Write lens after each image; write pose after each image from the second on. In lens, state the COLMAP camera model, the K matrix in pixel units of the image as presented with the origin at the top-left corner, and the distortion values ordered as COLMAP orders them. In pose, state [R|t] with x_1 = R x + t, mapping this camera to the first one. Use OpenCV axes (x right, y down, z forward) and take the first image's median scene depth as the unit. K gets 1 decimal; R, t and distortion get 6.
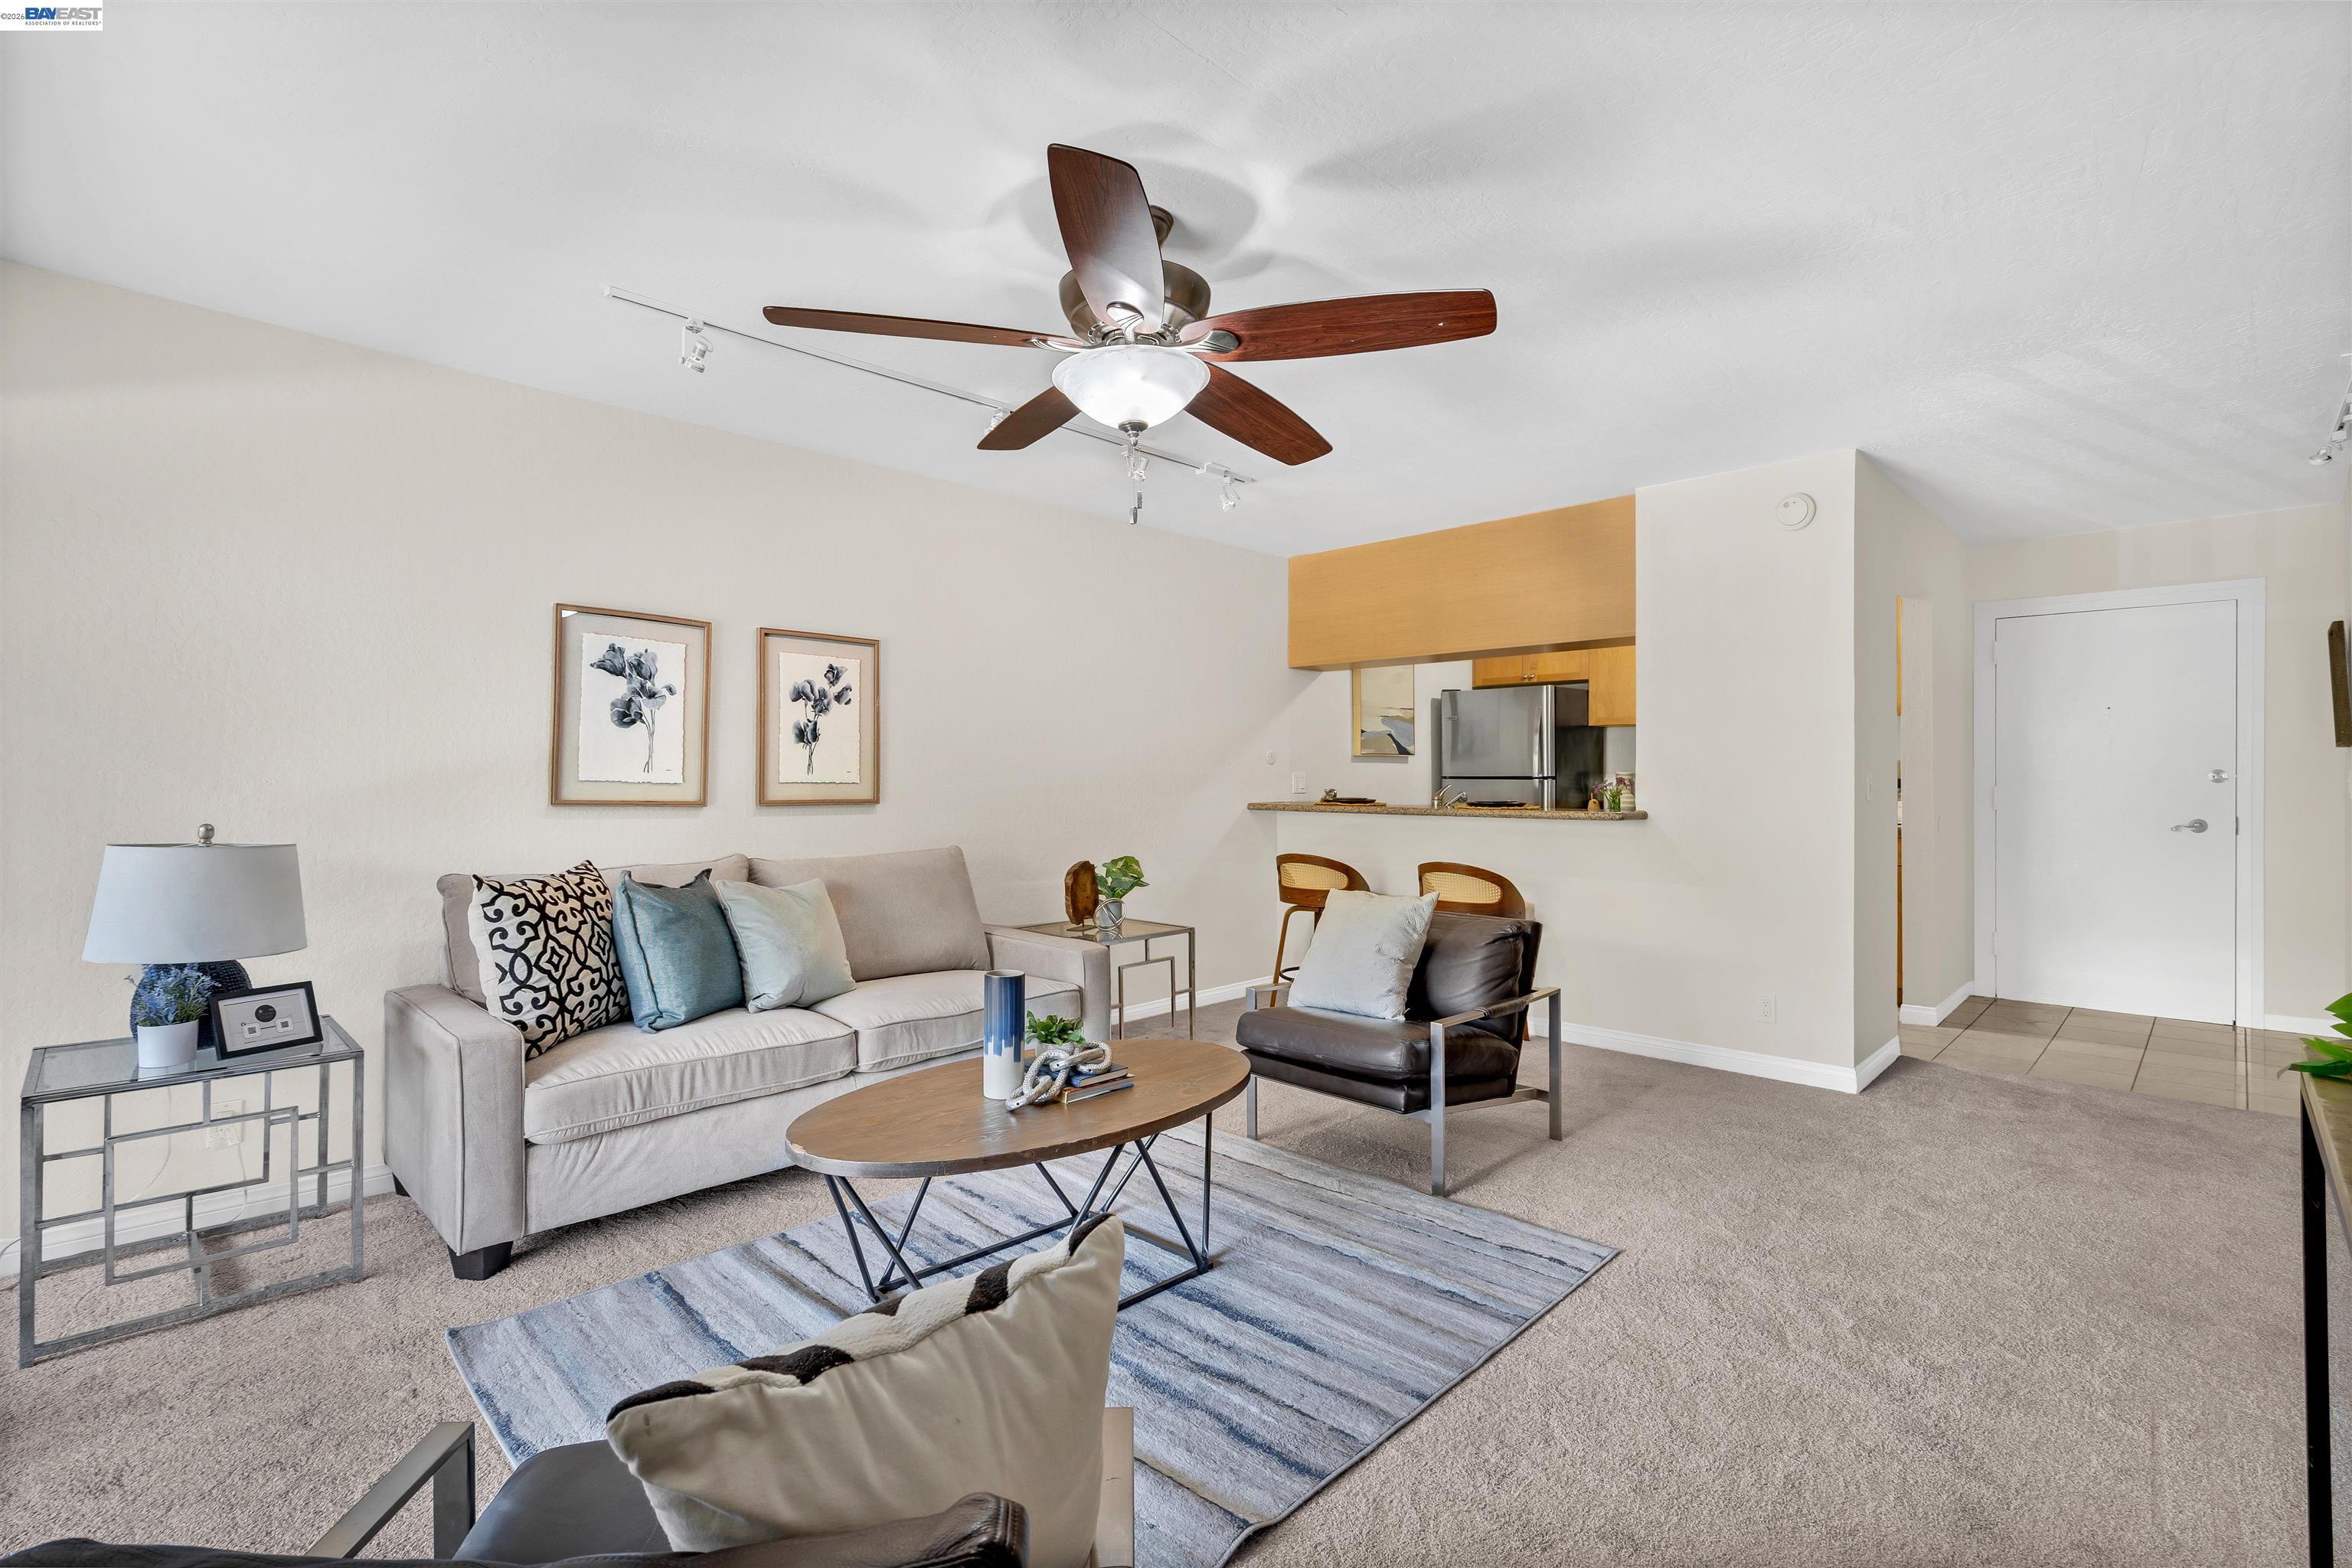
lens RADIAL K [[1089.9, 0, 1168.4], [0, 1089.9, 778.0], [0, 0, 1]] dist [-0.003342, 0.002082]
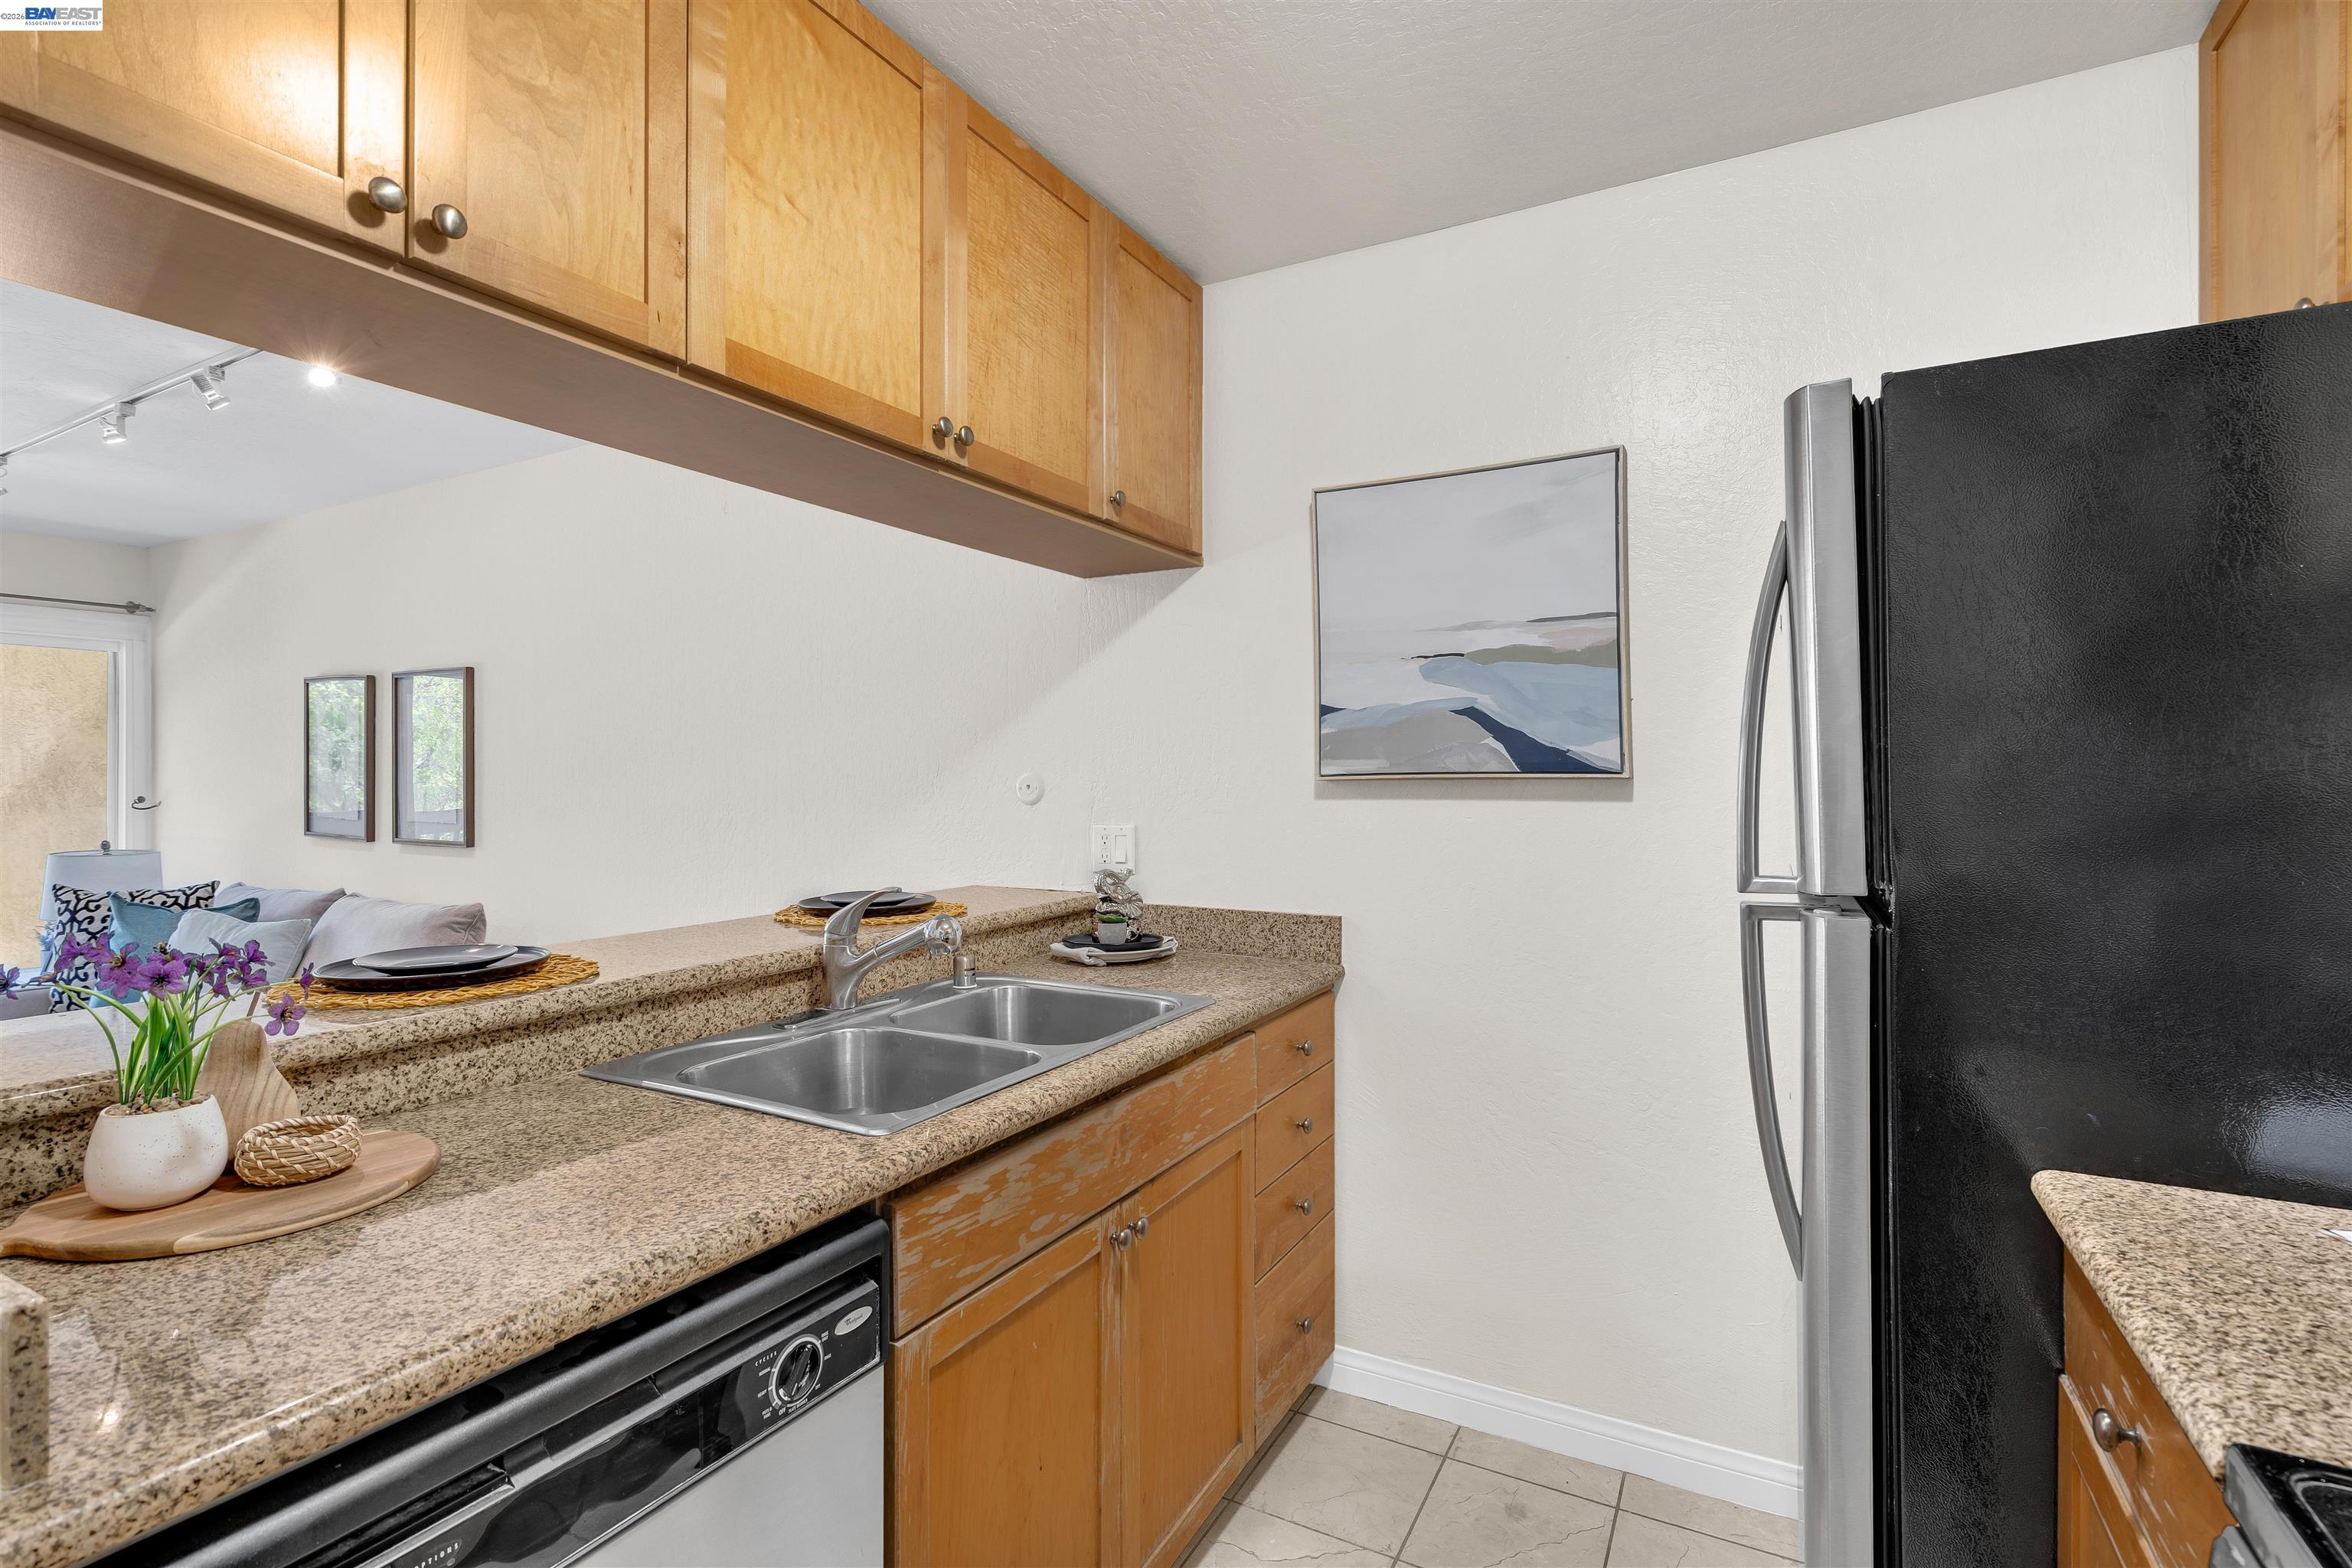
lens RADIAL K [[1089.9, 0, 1180.8], [0, 1089.9, 778.7], [0, 0, 1]] dist [-0.003342, 0.002082]
pose [[0.273388, -0.002184, -0.961901, 0.473356], [0.001531, 0.999997, -0.001836, -0.019171], [0.961903, -0.000971, 0.273390, 0.816737]]
